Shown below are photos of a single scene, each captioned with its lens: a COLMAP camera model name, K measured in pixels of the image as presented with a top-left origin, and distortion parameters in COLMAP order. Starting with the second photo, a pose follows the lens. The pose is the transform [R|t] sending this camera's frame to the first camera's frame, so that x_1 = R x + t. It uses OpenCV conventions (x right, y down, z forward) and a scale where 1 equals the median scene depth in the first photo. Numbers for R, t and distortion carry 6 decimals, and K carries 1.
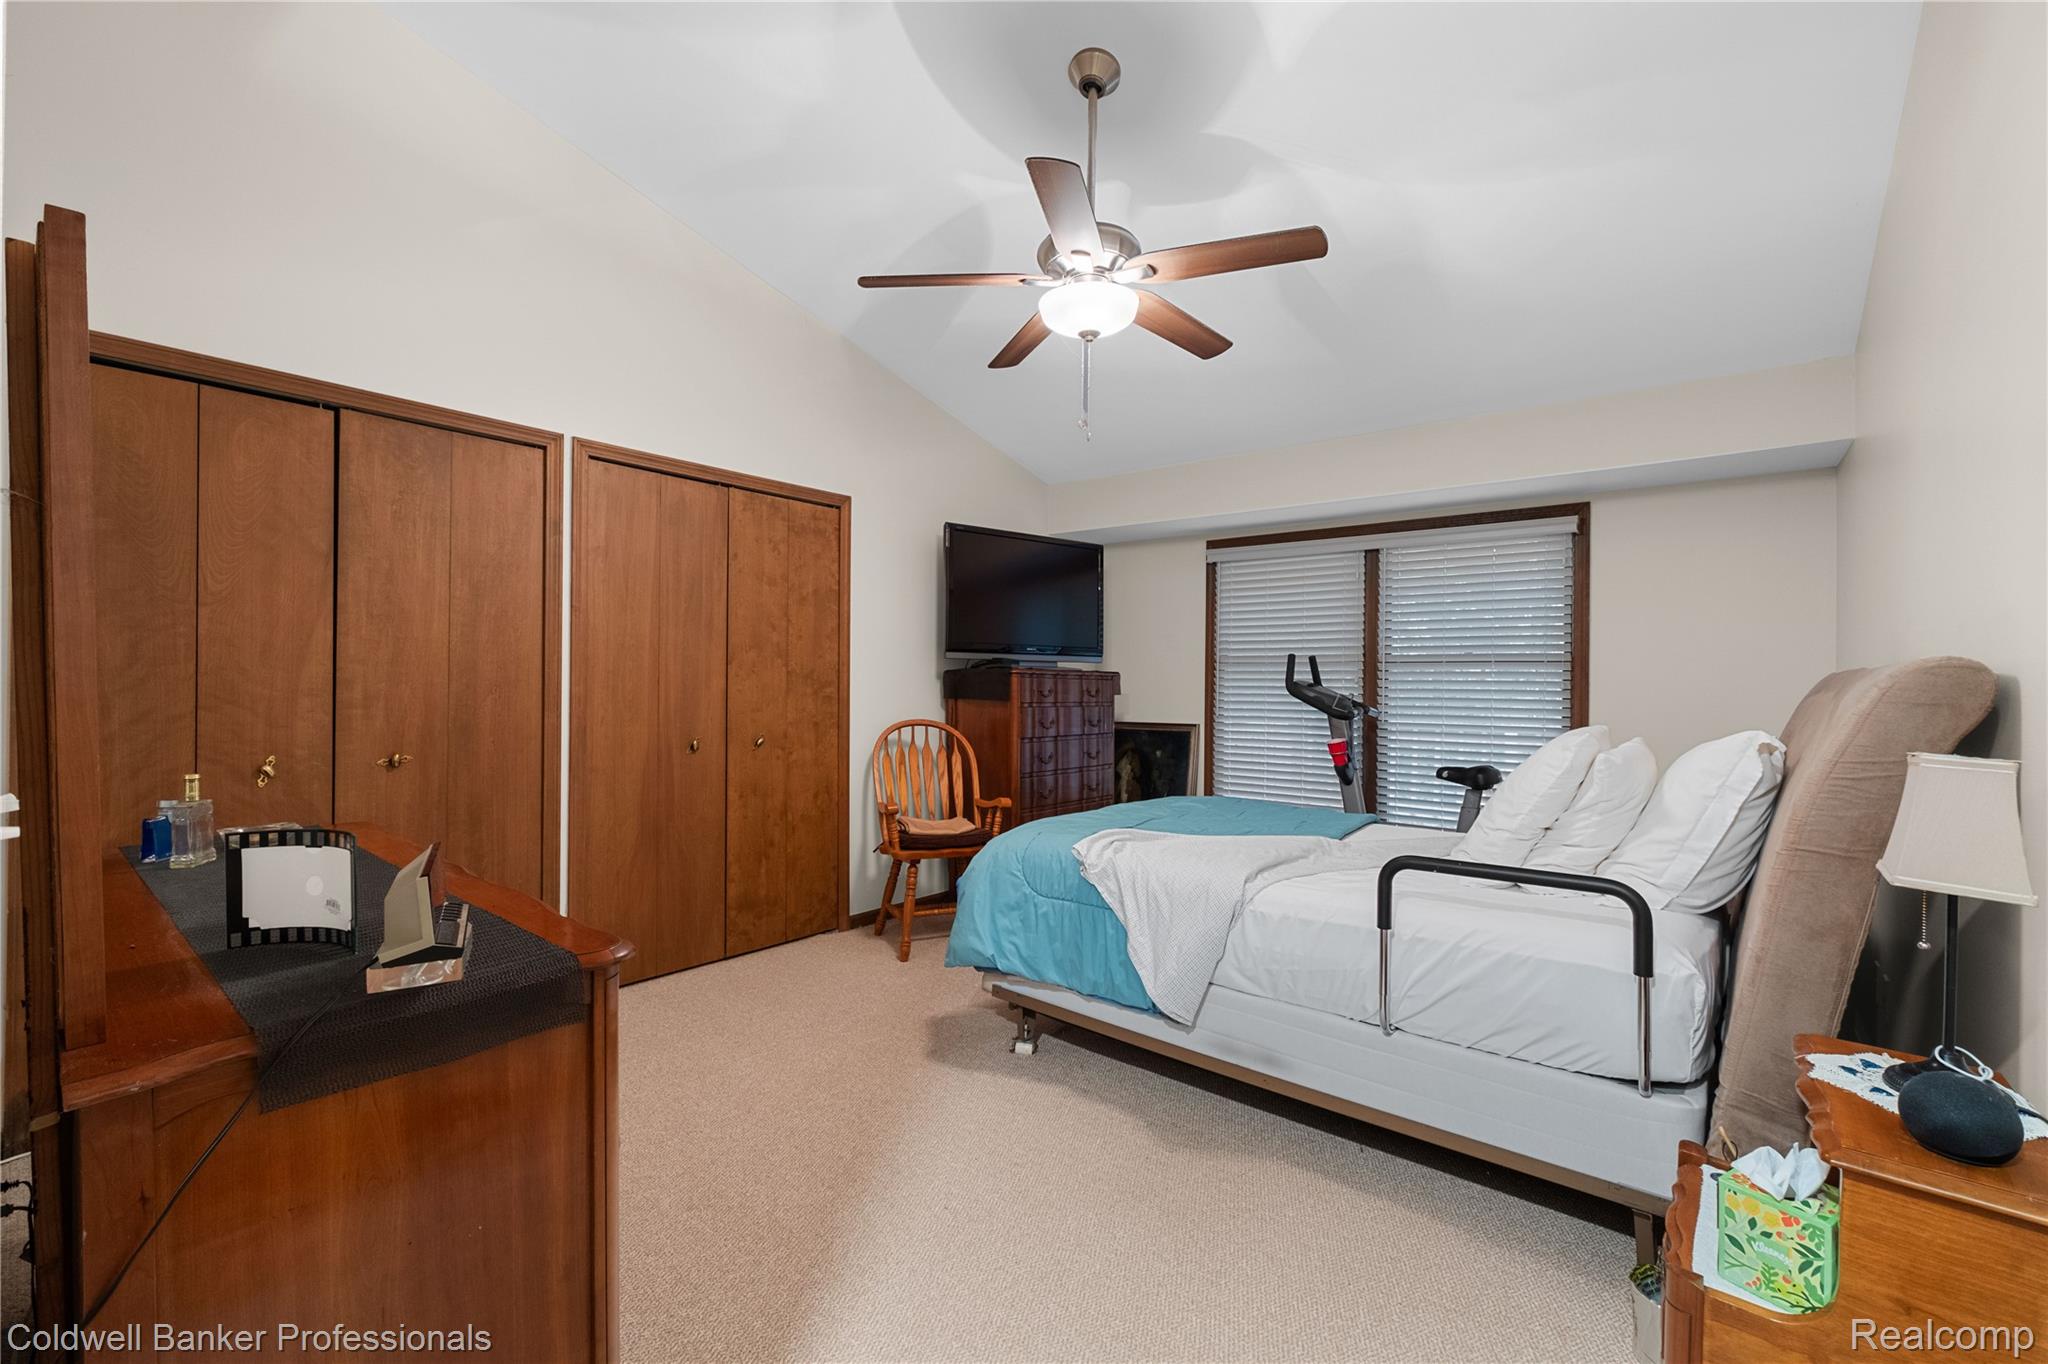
lens RADIAL K [[868.5, 0, 1017.5], [0, 868.5, 664.5], [0, 0, 1]] dist [-0.000938, -0.000025]
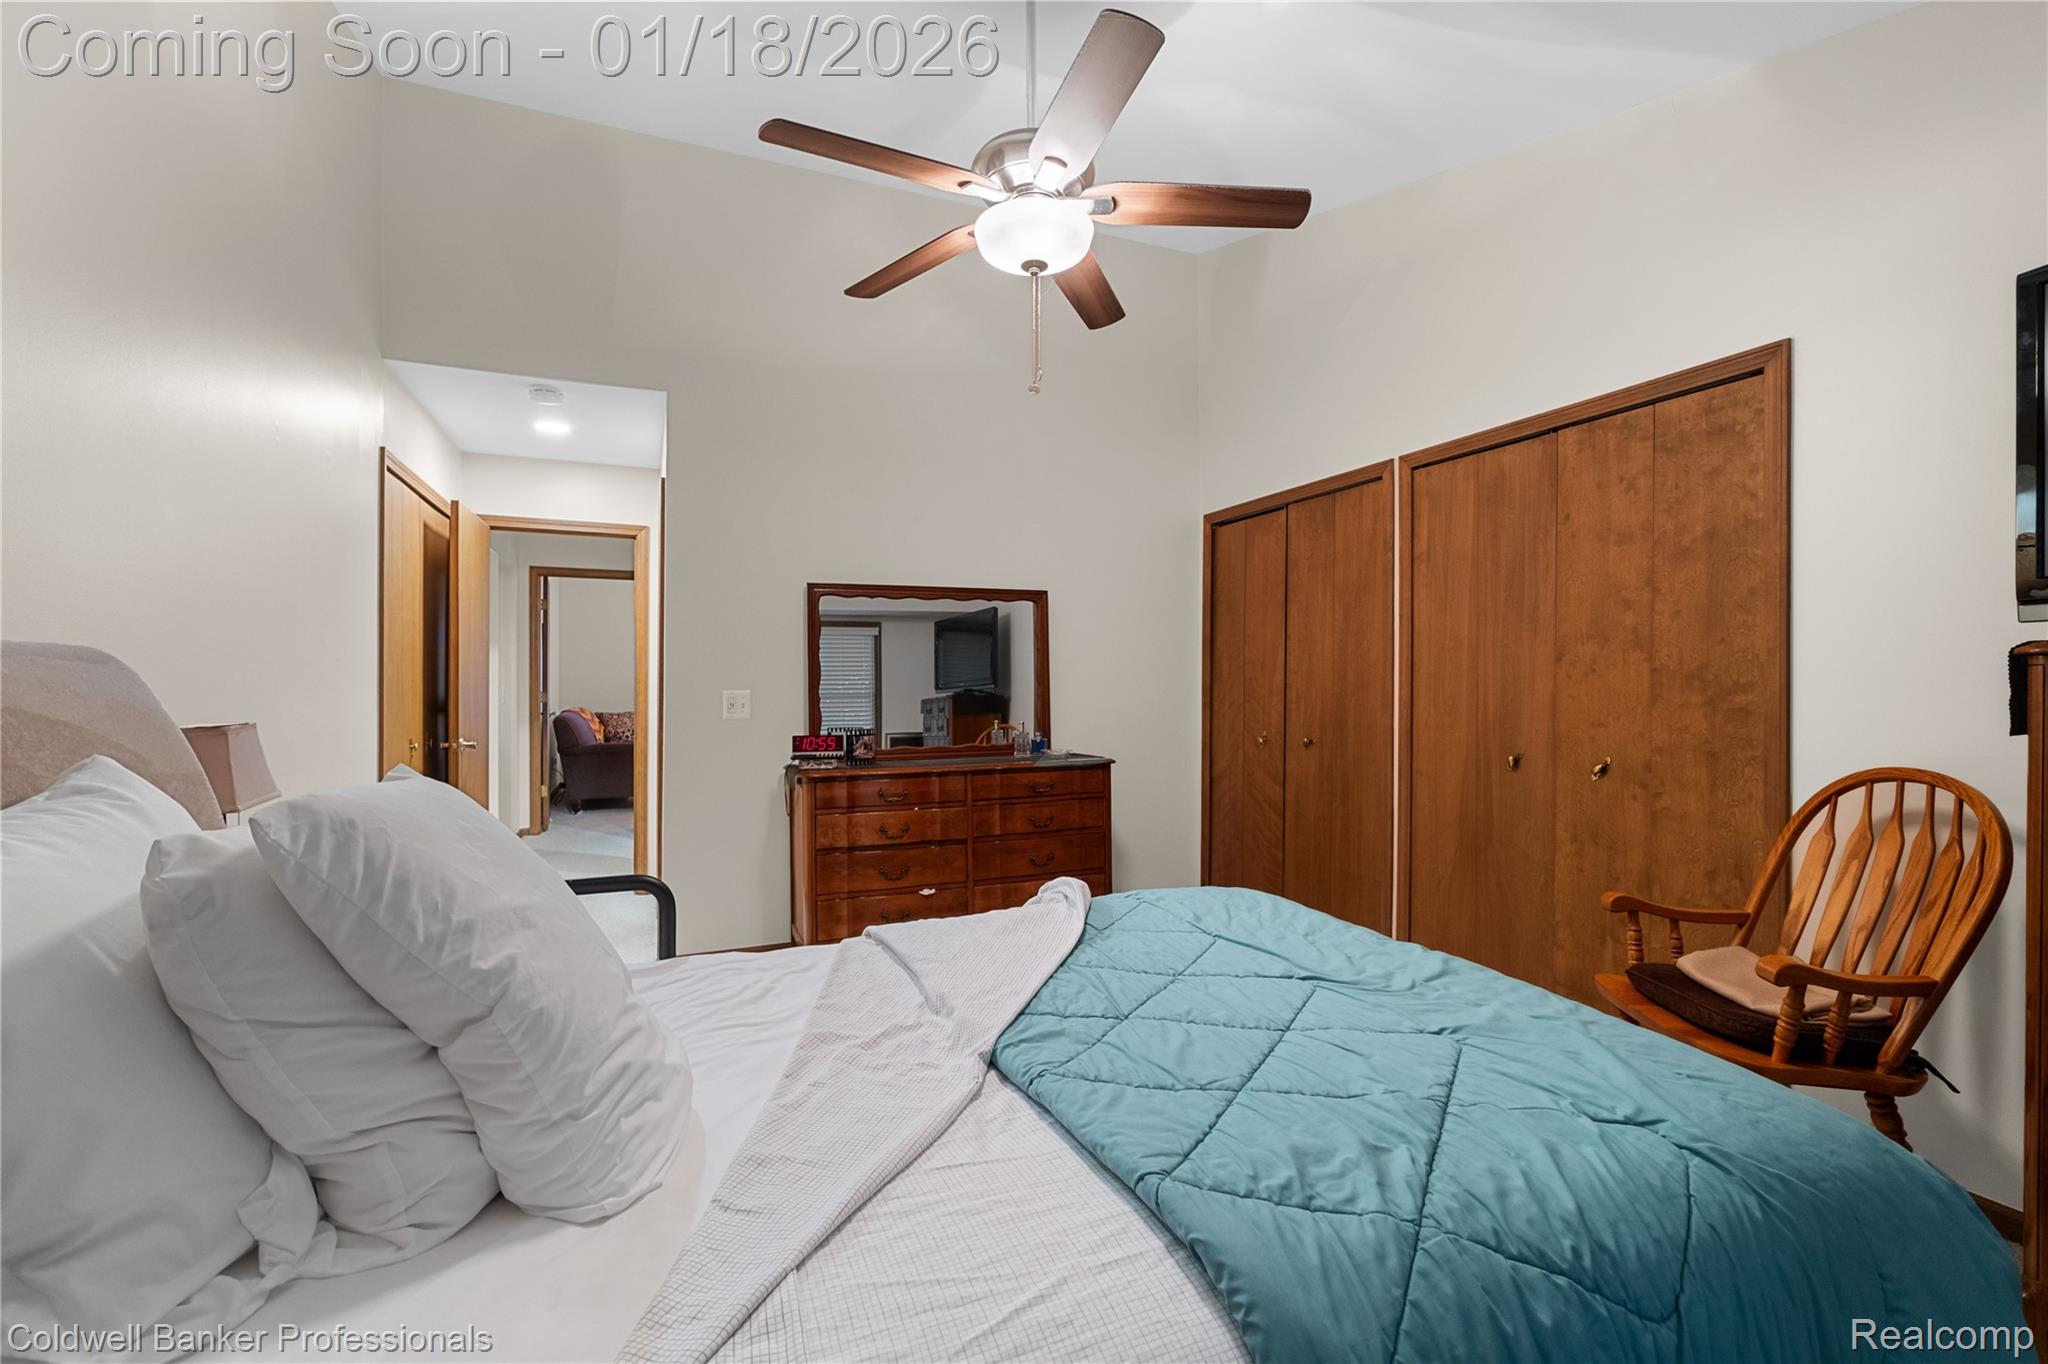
lens RADIAL K [[870.5, 0, 1024.0], [0, 870.5, 682.0], [0, 0, 1]] dist [0.000107, -0.000010]
pose [[-0.458637, -0.009522, -0.888573, 0.546462], [0.014488, 0.999730, -0.018192, 0.023378], [0.888505, -0.021217, -0.458375, 0.902388]]
